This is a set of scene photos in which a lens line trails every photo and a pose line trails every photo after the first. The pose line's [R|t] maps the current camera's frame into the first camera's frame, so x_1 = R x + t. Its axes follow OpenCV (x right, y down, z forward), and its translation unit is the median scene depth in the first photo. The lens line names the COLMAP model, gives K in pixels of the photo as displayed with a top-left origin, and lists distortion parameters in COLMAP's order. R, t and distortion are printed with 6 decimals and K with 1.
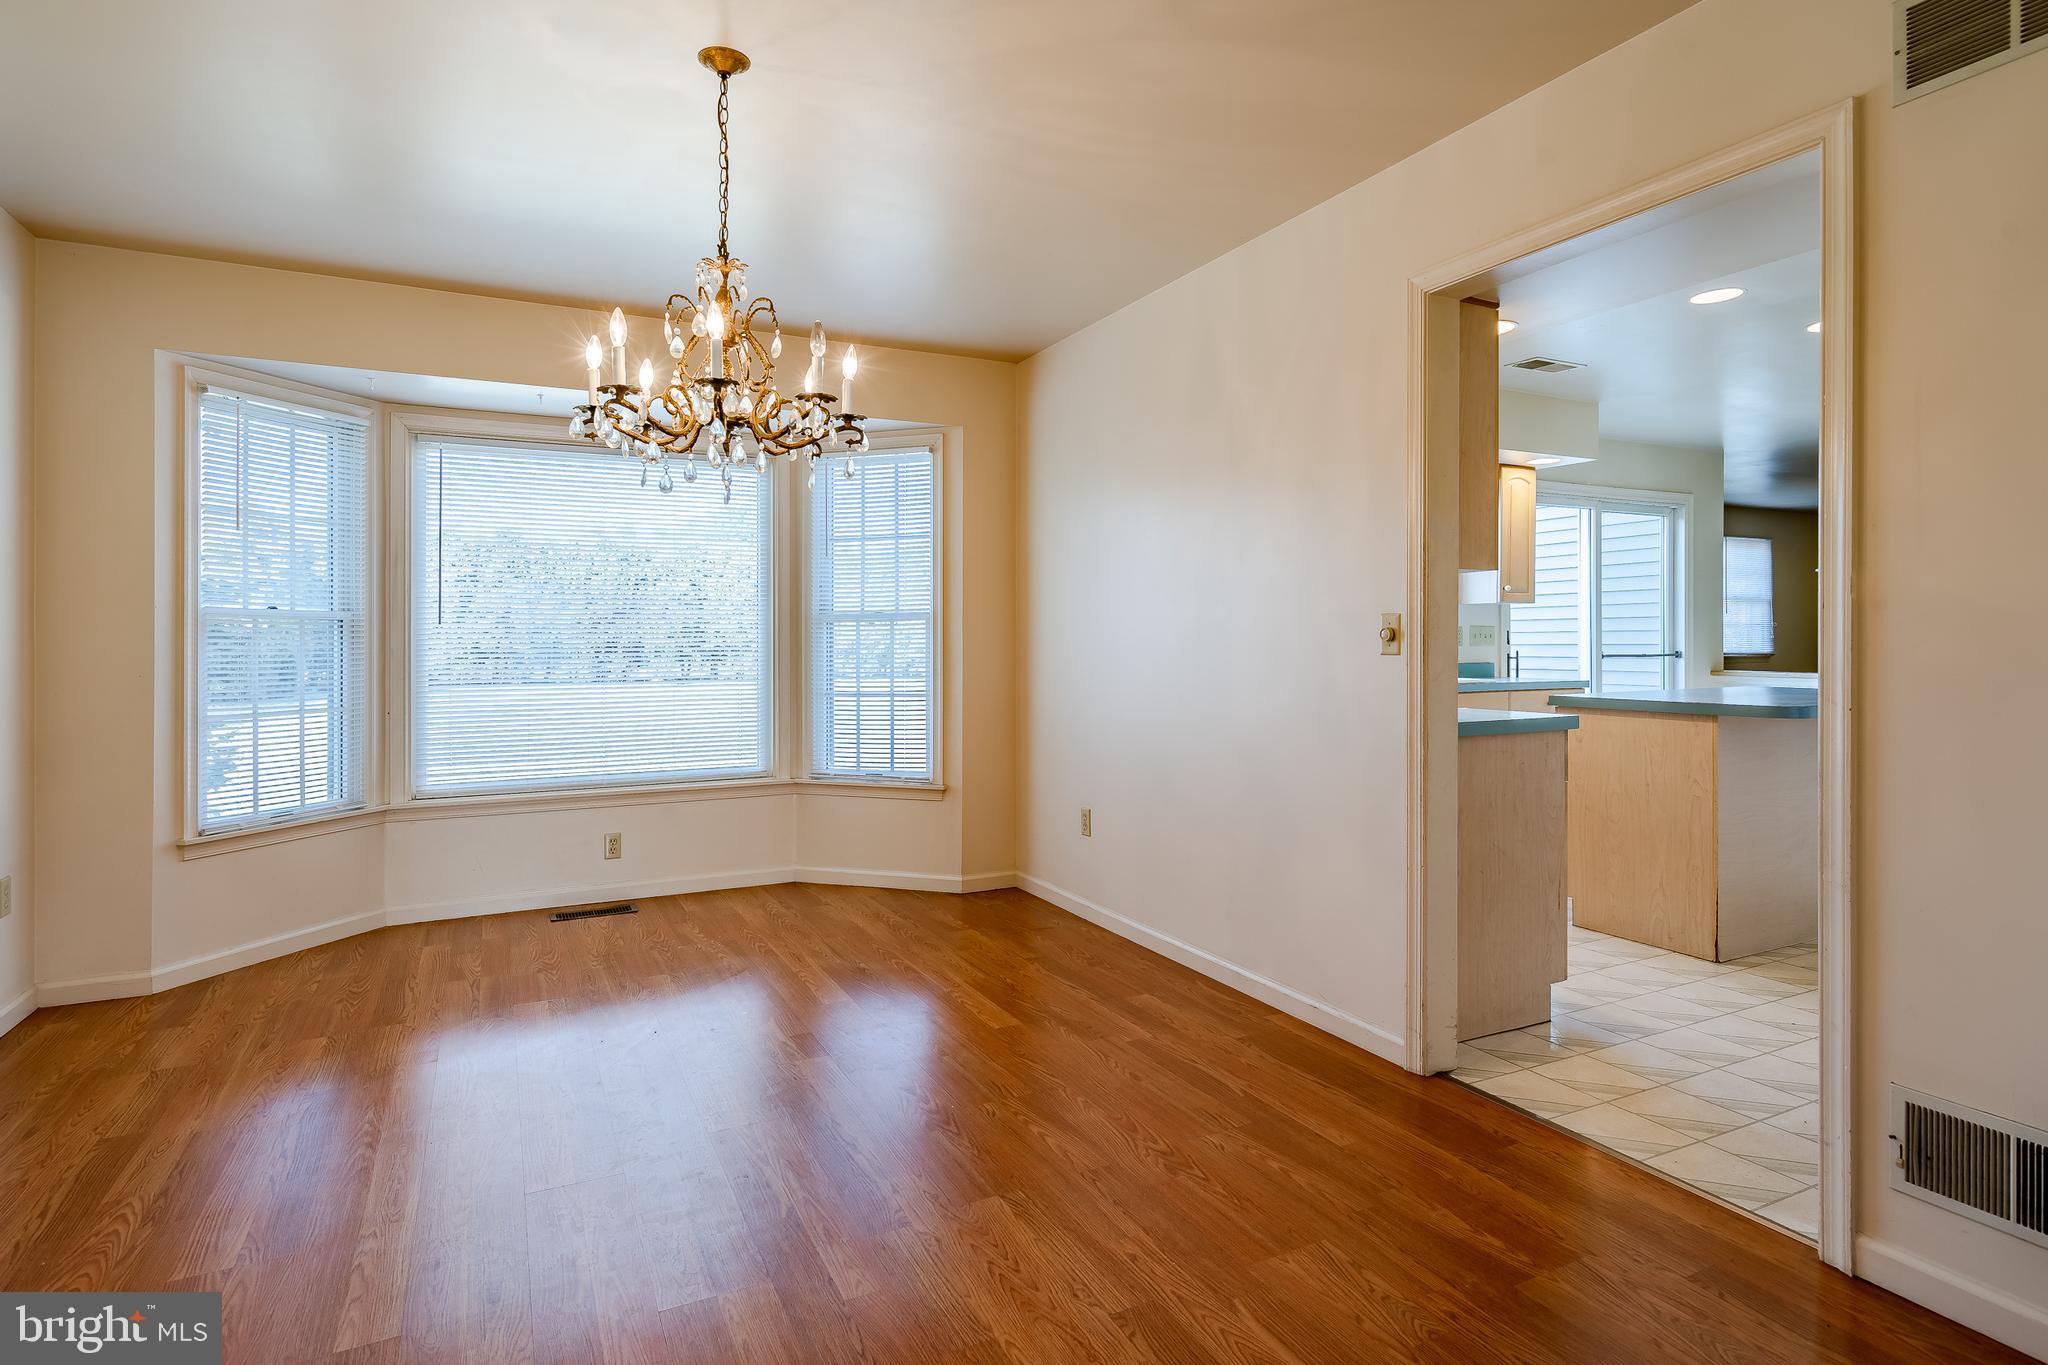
lens RADIAL K [[1057.1, 0, 1013.3], [0, 1057.1, 657.4], [0, 0, 1]] dist [0.005869, 0.001928]
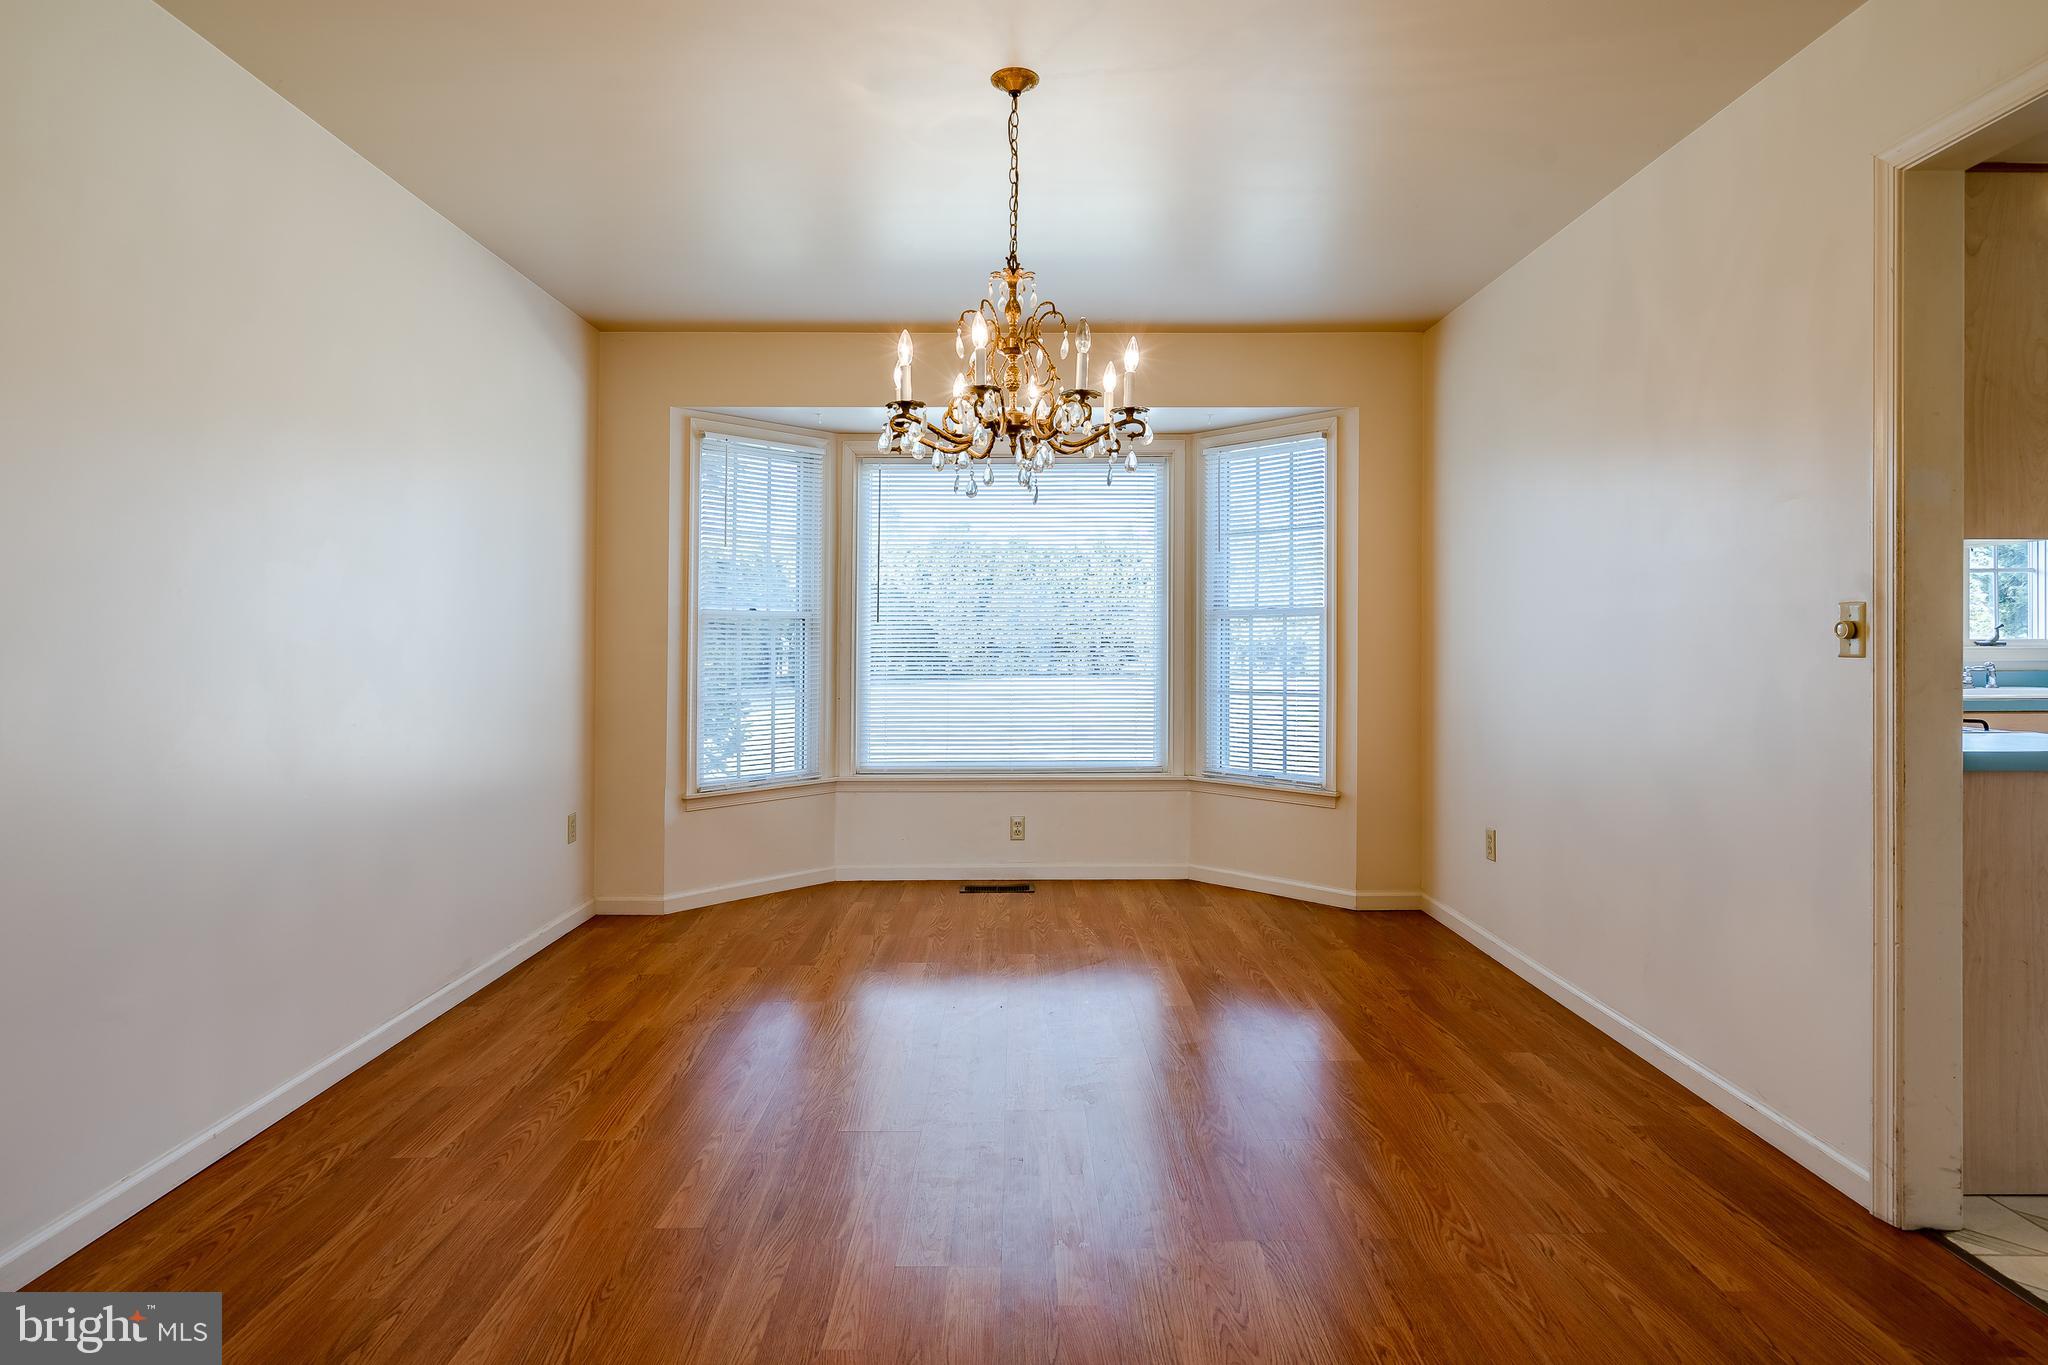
lens RADIAL K [[1057.1, 0, 1018.2], [0, 1057.1, 642.8], [0, 0, 1]] dist [0.005869, 0.001928]
pose [[0.898773, 0.004229, -0.438394, 0.123762], [-0.009050, 0.999919, -0.008908, -0.000191], [0.438321, 0.011974, 0.898739, 0.047130]]
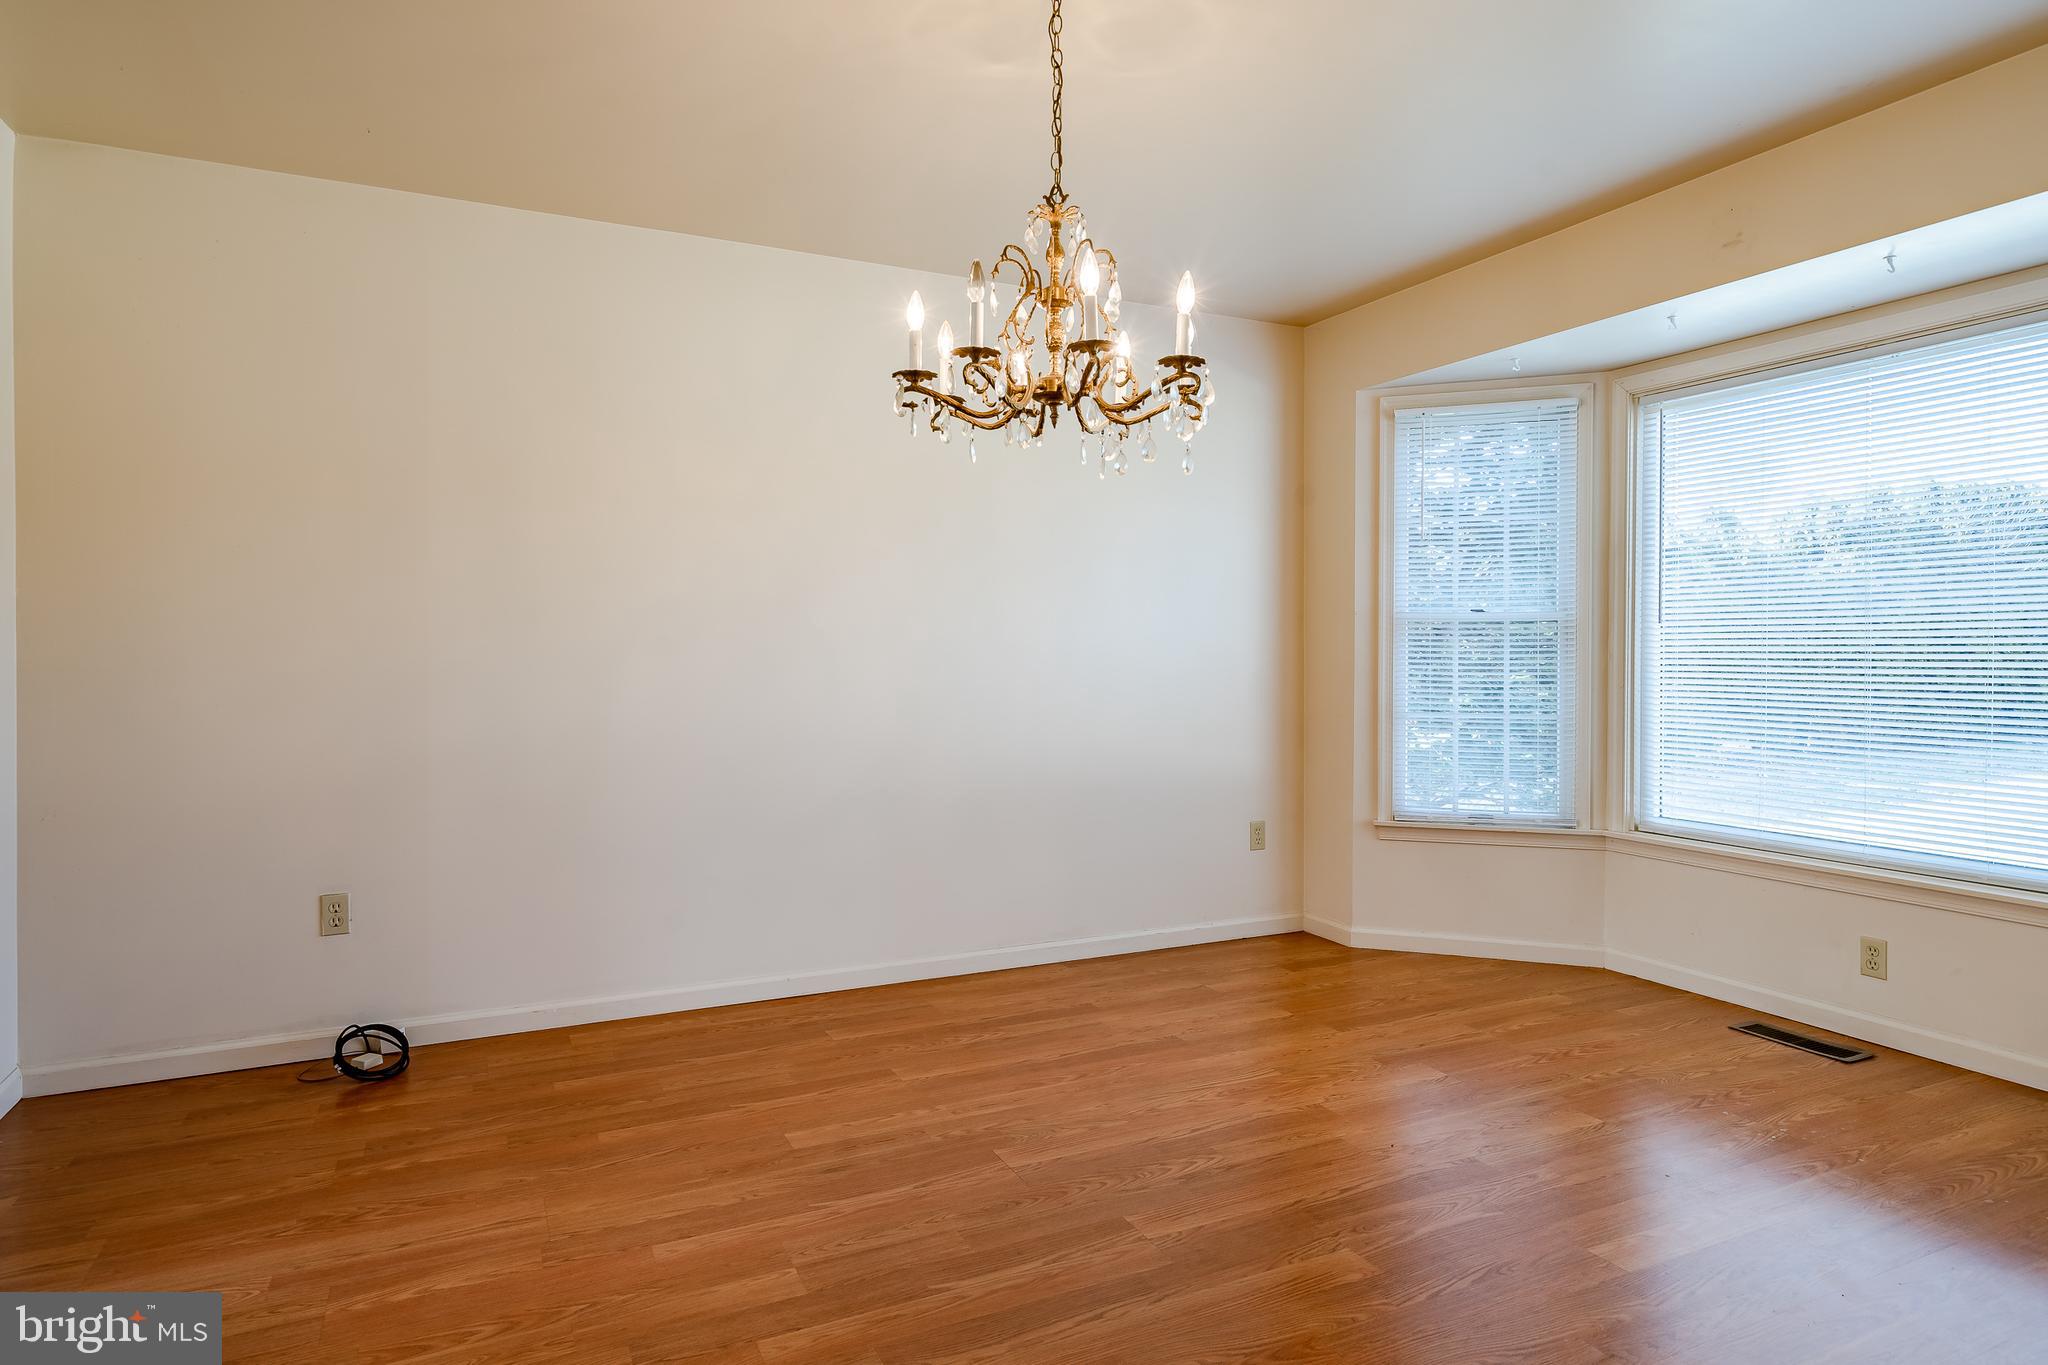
lens RADIAL K [[1141.9, 0, 1014.4], [0, 1141.9, 662.7], [0, 0, 1]] dist [0.010694, -0.001197]
pose [[-0.002755, 0.013406, -0.999906, 0.442940], [-0.015151, 0.999795, 0.013446, -0.005851], [0.999881, 0.015186, -0.002551, 0.639295]]
